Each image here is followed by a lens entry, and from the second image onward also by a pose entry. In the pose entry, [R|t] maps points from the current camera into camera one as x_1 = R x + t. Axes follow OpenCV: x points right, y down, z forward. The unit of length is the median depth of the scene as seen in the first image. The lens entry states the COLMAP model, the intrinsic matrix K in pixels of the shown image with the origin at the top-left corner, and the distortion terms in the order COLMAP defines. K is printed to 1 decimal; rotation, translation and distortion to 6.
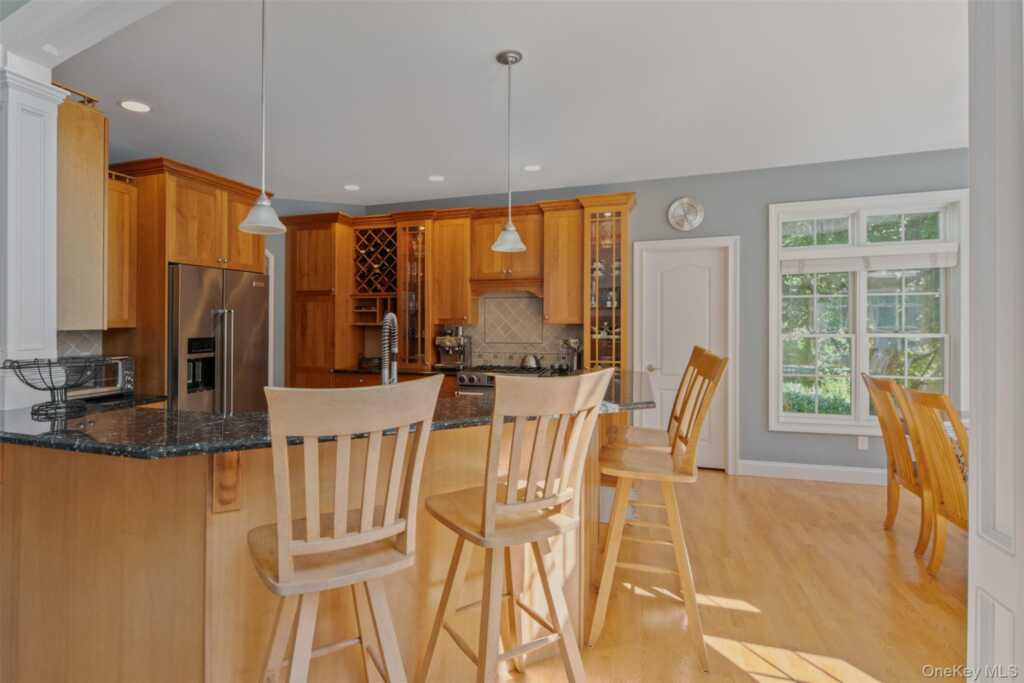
lens RADIAL K [[470.5, 0, 489.1], [0, 470.5, 323.7], [0, 0, 1]] dist [-0.001465, -0.000621]
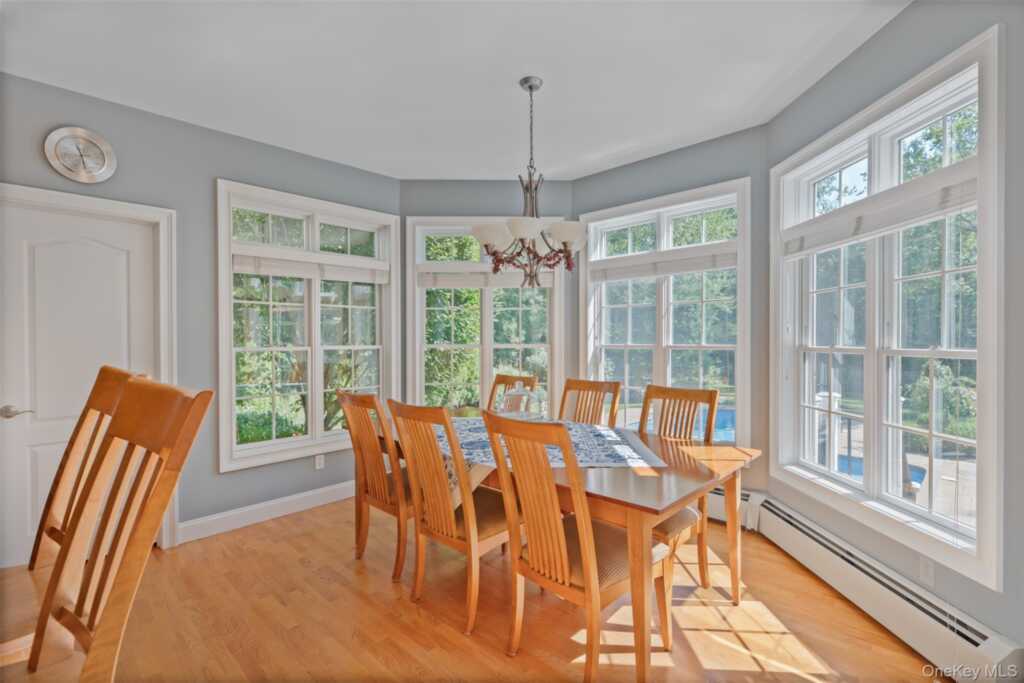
lens RADIAL K [[472.1, 0, 510.7], [0, 472.1, 347.6], [0, 0, 1]] dist [-0.004144, -0.001116]
pose [[0.427992, -0.011621, 0.903708, 0.109890], [0.001655, 0.999926, 0.012075, 0.014023], [-0.903781, -0.003672, 0.427980, 0.252046]]
